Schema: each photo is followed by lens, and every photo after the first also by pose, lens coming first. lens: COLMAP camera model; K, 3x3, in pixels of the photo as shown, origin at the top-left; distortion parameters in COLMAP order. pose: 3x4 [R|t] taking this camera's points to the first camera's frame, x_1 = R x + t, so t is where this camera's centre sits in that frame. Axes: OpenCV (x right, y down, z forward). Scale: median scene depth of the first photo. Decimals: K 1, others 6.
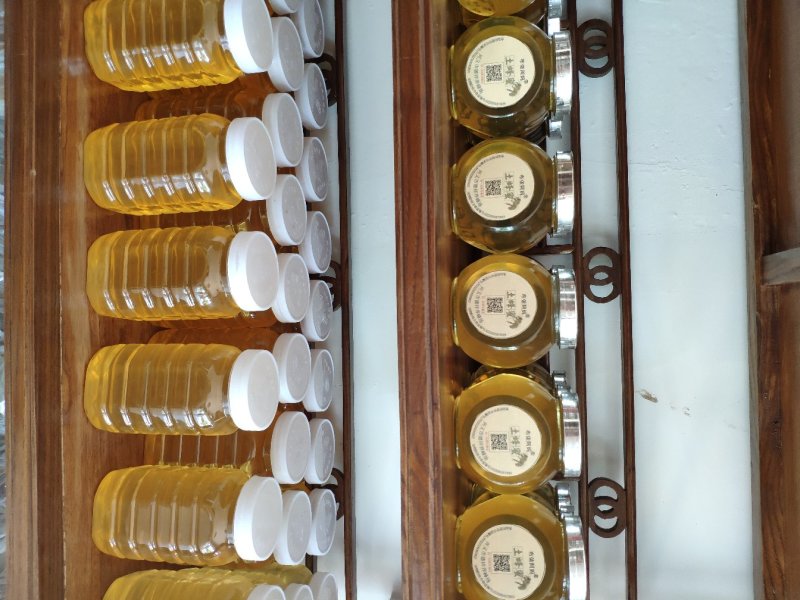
lens RADIAL K [[647.9, 0, 388.9], [0, 647.9, 307.7], [0, 0, 1]] dist [0.157530, -0.392806]
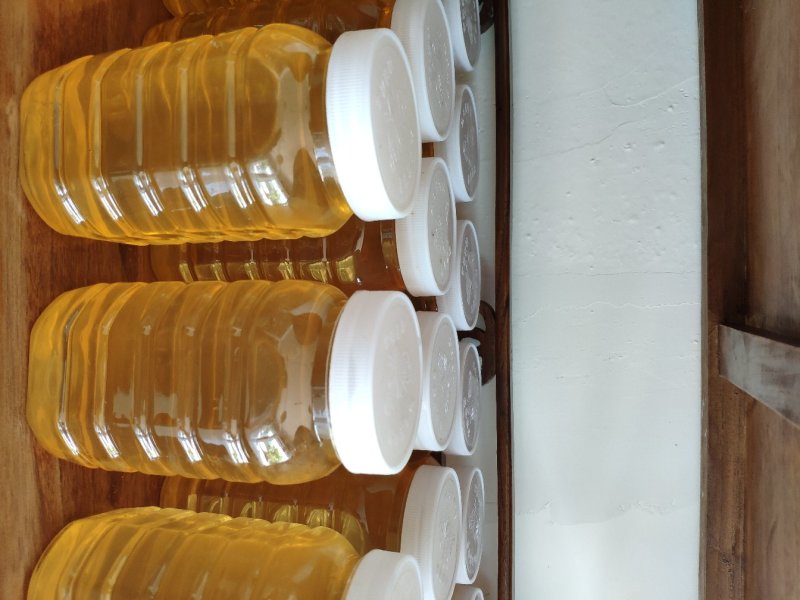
lens RADIAL K [[666.0, 0, 400.0], [0, 666.0, 300.0], [0, 0, 1]] dist [-0.004354, -0.004064]
pose [[0.997730, 0.005176, -0.067141, -0.167770], [-0.003456, 0.999664, 0.025697, -0.124552], [0.067251, -0.025406, 0.997413, 0.562724]]
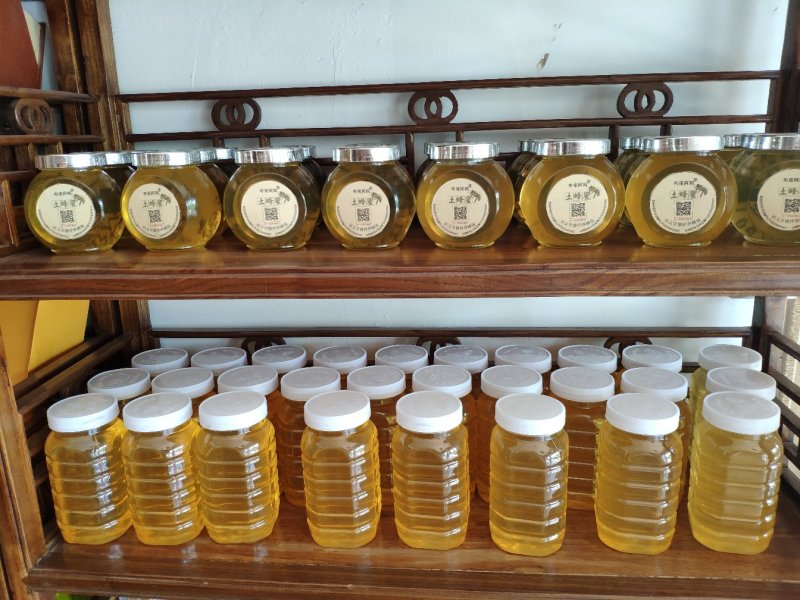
lens RADIAL K [[647.9, 0, 388.9], [0, 647.9, 307.7], [0, 0, 1]] dist [0.157530, -0.392806]
pose [[0.006672, -0.998962, -0.045055, 0.038570], [0.995348, 0.010965, -0.095721, -0.017171], [0.096116, -0.044206, 0.994388, -0.192839]]
